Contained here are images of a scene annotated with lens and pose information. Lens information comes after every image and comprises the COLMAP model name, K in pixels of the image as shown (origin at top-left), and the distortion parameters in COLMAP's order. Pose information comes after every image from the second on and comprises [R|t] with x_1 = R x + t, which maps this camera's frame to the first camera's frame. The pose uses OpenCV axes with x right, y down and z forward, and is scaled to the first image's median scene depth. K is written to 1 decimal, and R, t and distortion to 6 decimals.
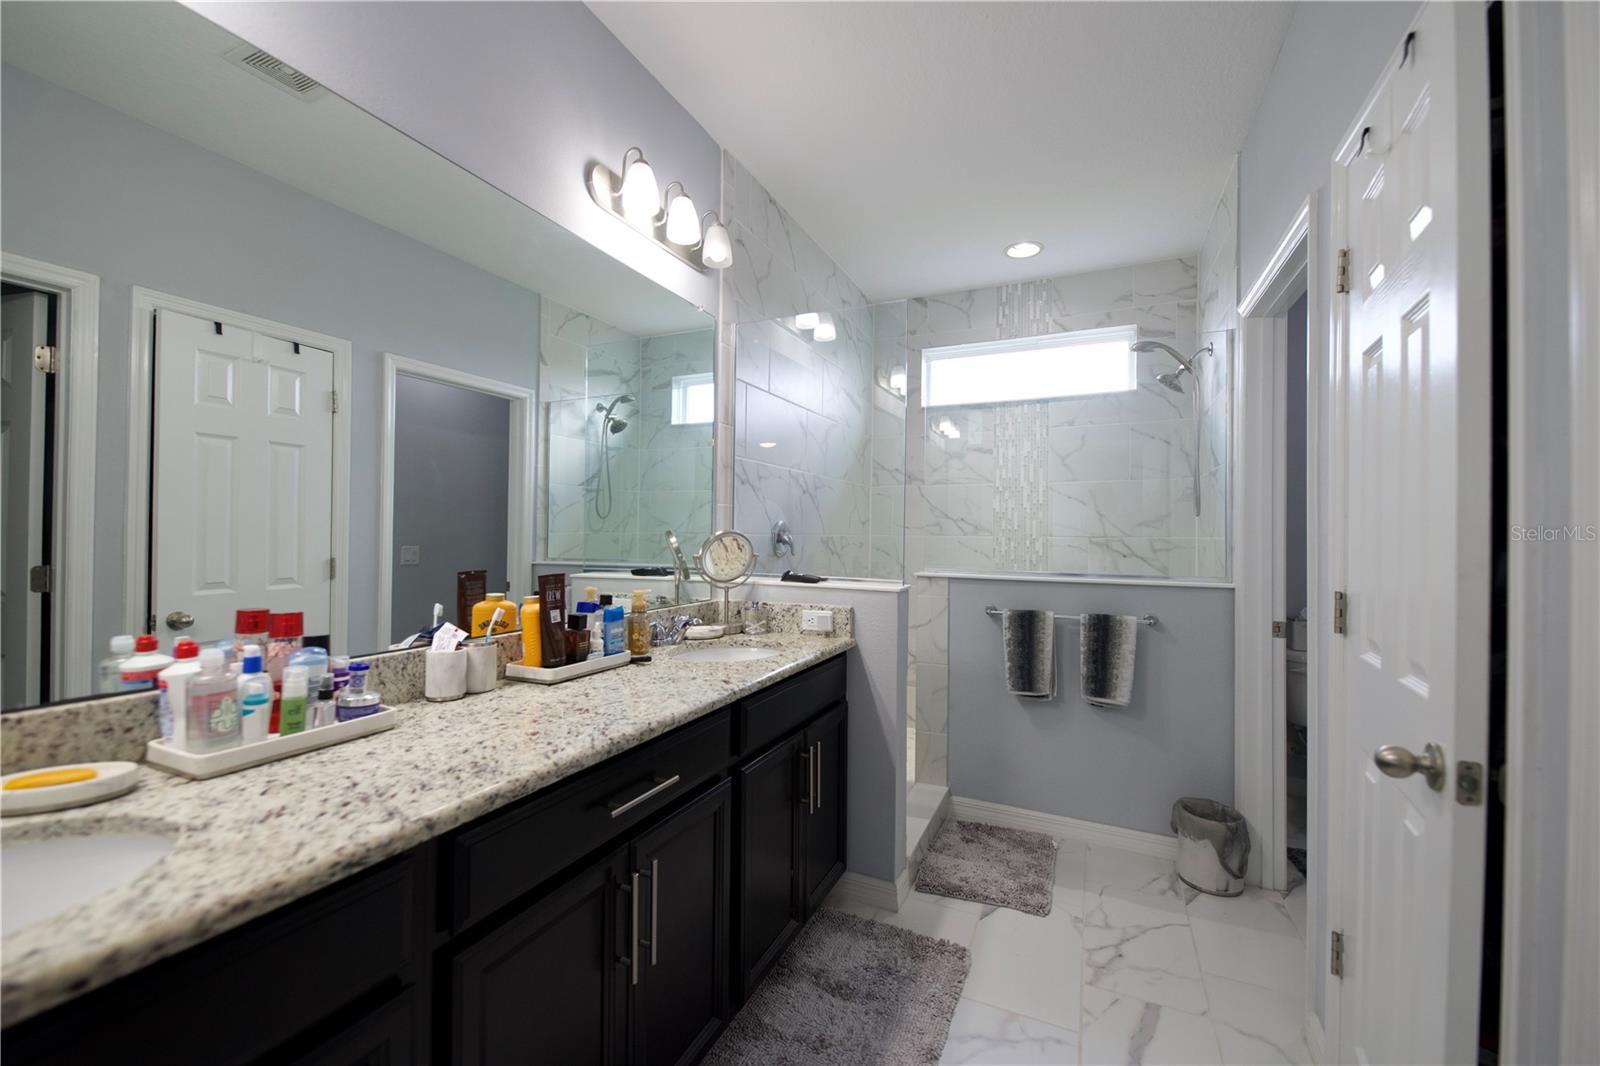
lens RADIAL K [[653.7, 0, 805.1], [0, 653.7, 526.3], [0, 0, 1]] dist [0.015550, -0.006788]
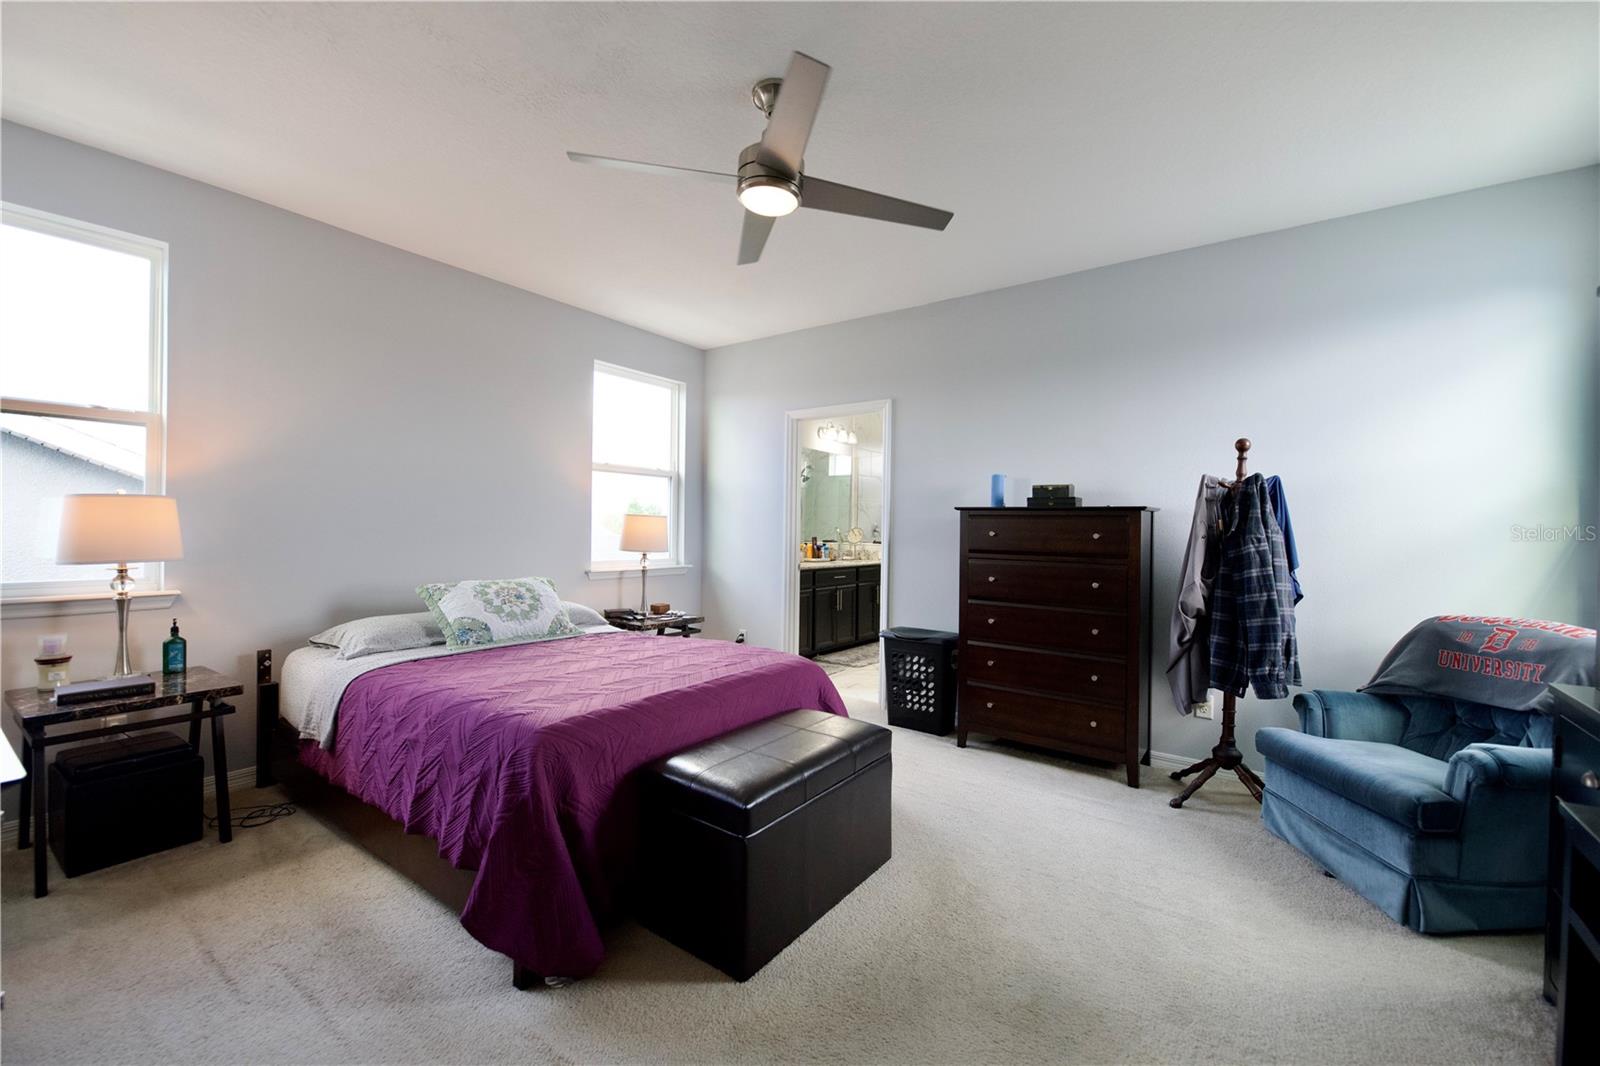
lens RADIAL K [[653.7, 0, 802.9], [0, 653.7, 535.2], [0, 0, 1]] dist [0.015550, -0.006788]
pose [[0.979446, 0.005213, -0.201637, 0.259642], [-0.001833, 0.999855, 0.016944, -0.007447], [0.201697, -0.016226, 0.979314, -2.063338]]
